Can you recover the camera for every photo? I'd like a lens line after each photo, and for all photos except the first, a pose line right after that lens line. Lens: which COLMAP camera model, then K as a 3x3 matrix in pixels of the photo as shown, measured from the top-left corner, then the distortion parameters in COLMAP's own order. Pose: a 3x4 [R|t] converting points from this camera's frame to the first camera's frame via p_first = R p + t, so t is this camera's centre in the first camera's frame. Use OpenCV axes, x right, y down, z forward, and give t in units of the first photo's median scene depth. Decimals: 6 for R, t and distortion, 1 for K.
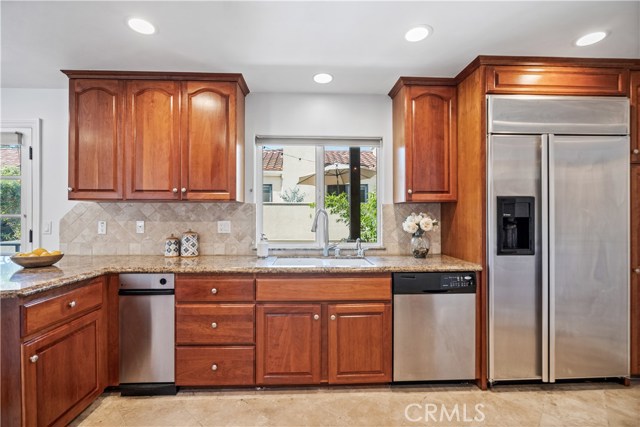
lens RADIAL K [[291.7, 0, 316.9], [0, 291.7, 216.5], [0, 0, 1]] dist [-0.002640, -0.000161]
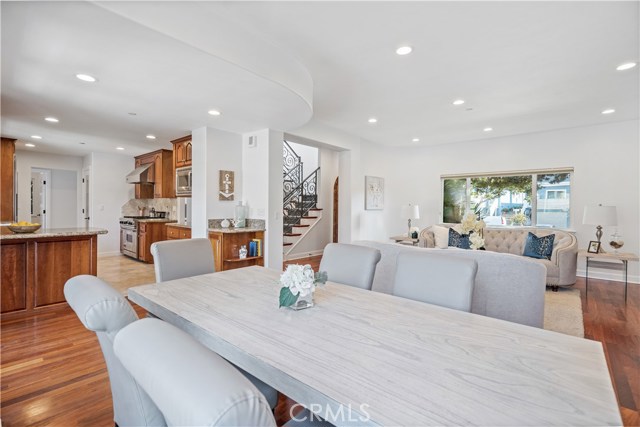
lens RADIAL K [[291.9, 0, 319.4], [0, 291.9, 210.2], [0, 0, 1]] dist [-0.003723, -0.000464]
pose [[-0.729195, -0.018281, 0.684062, -2.539246], [-0.012331, 0.999832, 0.013576, 0.007276], [-0.684195, 0.001465, -0.729297, 0.833059]]
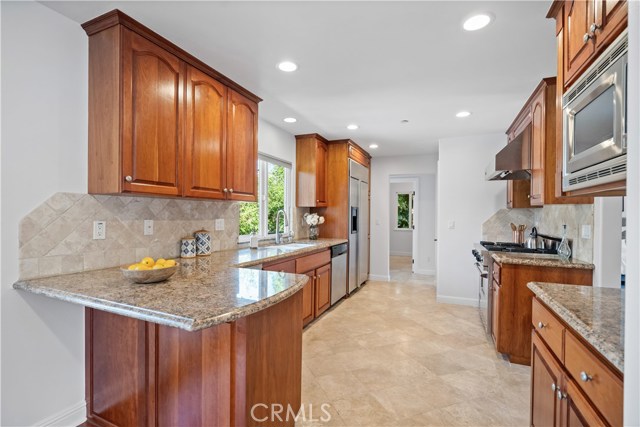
lens RADIAL K [[291.7, 0, 316.9], [0, 291.7, 216.5], [0, 0, 1]] dist [-0.002640, -0.000161]
pose [[0.449901, -0.001477, 0.893077, -1.135276], [-0.009060, 0.999940, 0.006218, -0.004054], [-0.893033, -0.010889, 0.449860, 0.207320]]
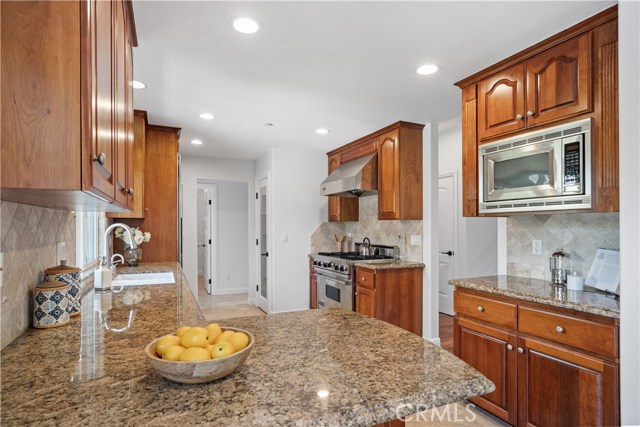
lens RADIAL K [[337.2, 0, 316.6], [0, 337.2, 227.5], [0, 0, 1]] dist [-0.014175, 0.000026]
pose [[-0.378406, -0.003368, 0.925634, -1.119660], [-0.001736, 0.999994, 0.002929, -0.016834], [-0.925638, -0.000499, -0.378410, 0.805512]]
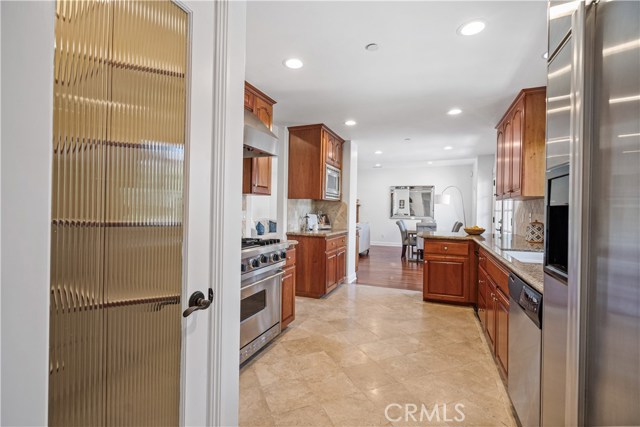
lens RADIAL K [[296.4, 0, 318.1], [0, 296.4, 210.1], [0, 0, 1]] dist [-0.002001, -0.000102]
pose [[-0.408045, -0.005329, -0.912946, 1.068052], [-0.014296, 0.999898, 0.000553, 0.012845], [0.912850, 0.013277, -0.408080, 0.664112]]
